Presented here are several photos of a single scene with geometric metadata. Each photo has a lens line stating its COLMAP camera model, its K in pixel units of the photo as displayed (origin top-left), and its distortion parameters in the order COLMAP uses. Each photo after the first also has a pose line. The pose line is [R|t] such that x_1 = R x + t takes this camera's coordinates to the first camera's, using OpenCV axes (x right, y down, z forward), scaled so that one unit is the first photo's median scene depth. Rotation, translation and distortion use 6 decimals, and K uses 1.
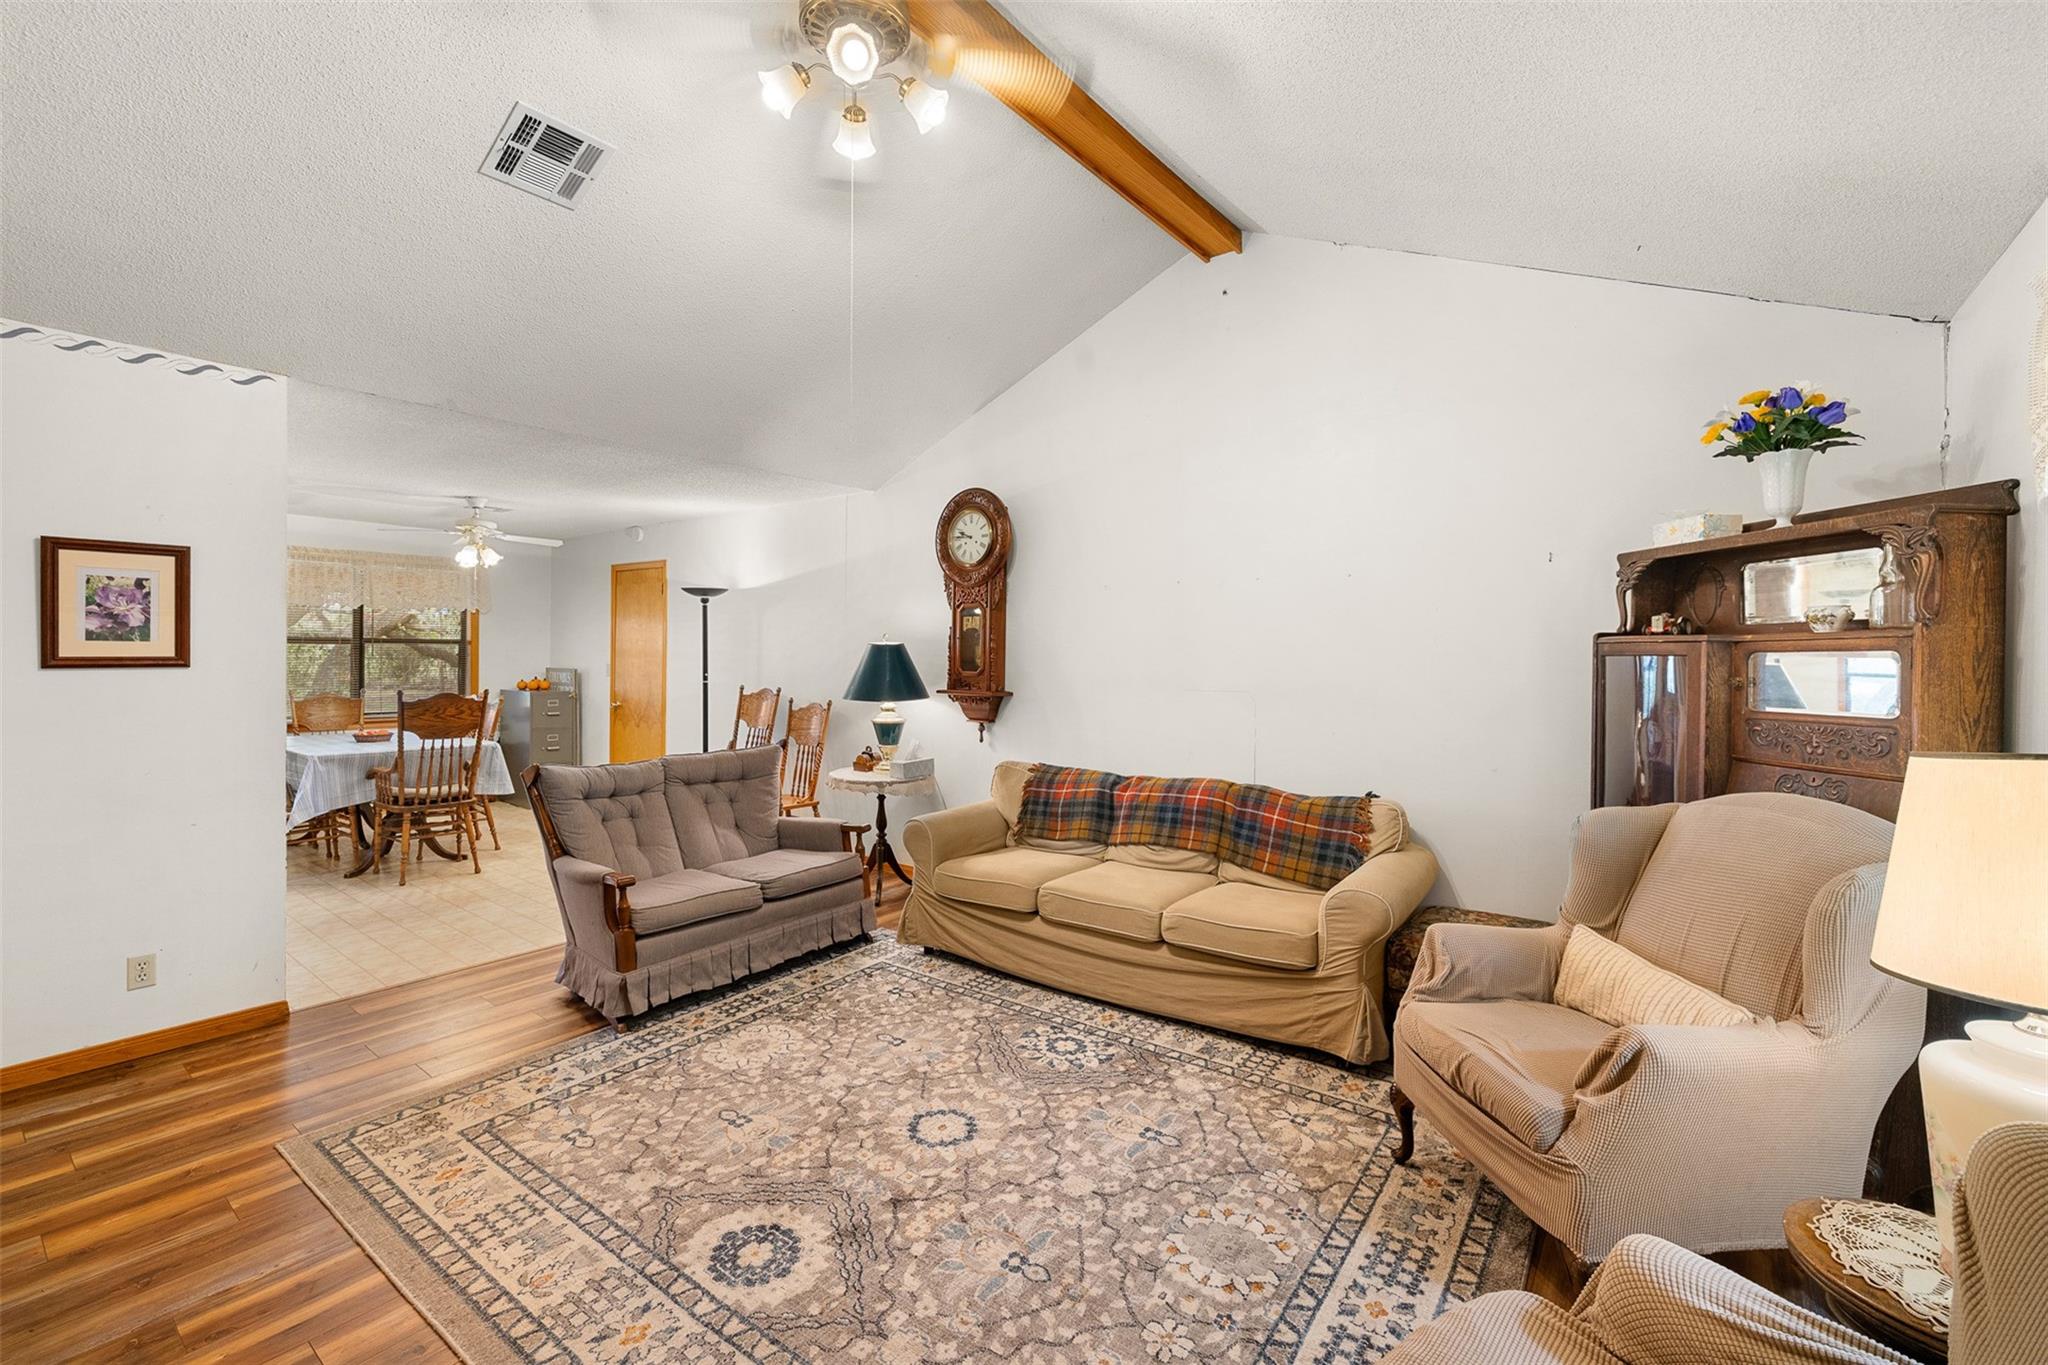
lens RADIAL K [[876.6, 0, 1021.8], [0, 876.6, 672.0], [0, 0, 1]] dist [0.001354, 0.000094]
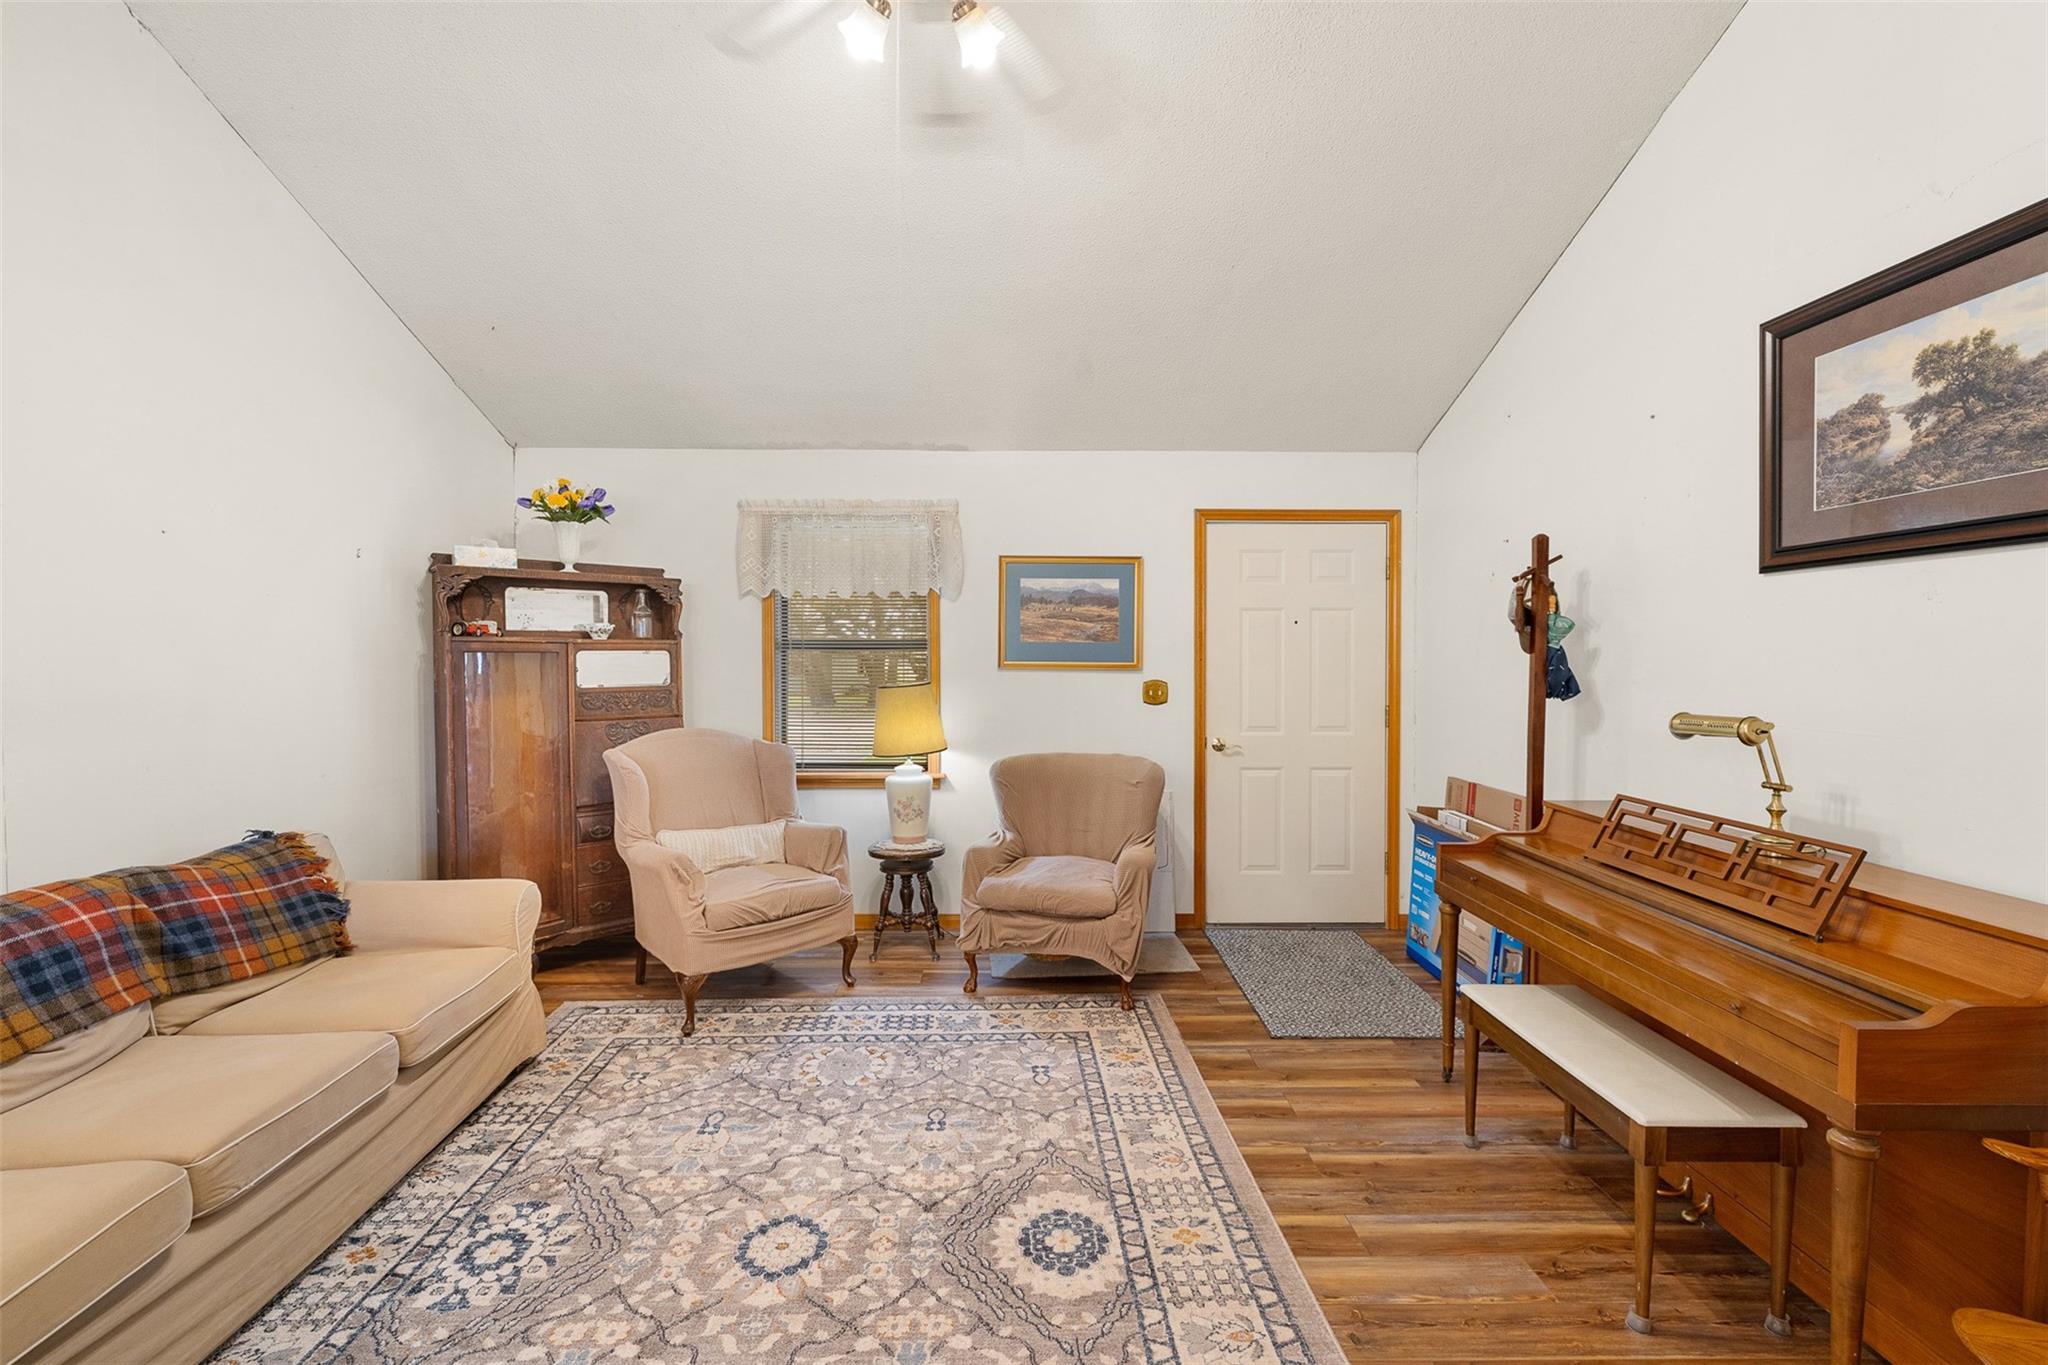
lens RADIAL K [[876.6, 0, 1015.7], [0, 876.6, 674.9], [0, 0, 1]] dist [0.001354, 0.000094]
pose [[-0.624670, -0.022970, 0.780551, -0.997898], [0.007789, 0.999334, 0.035642, -0.032958], [-0.780850, 0.028344, -0.624075, 1.575438]]
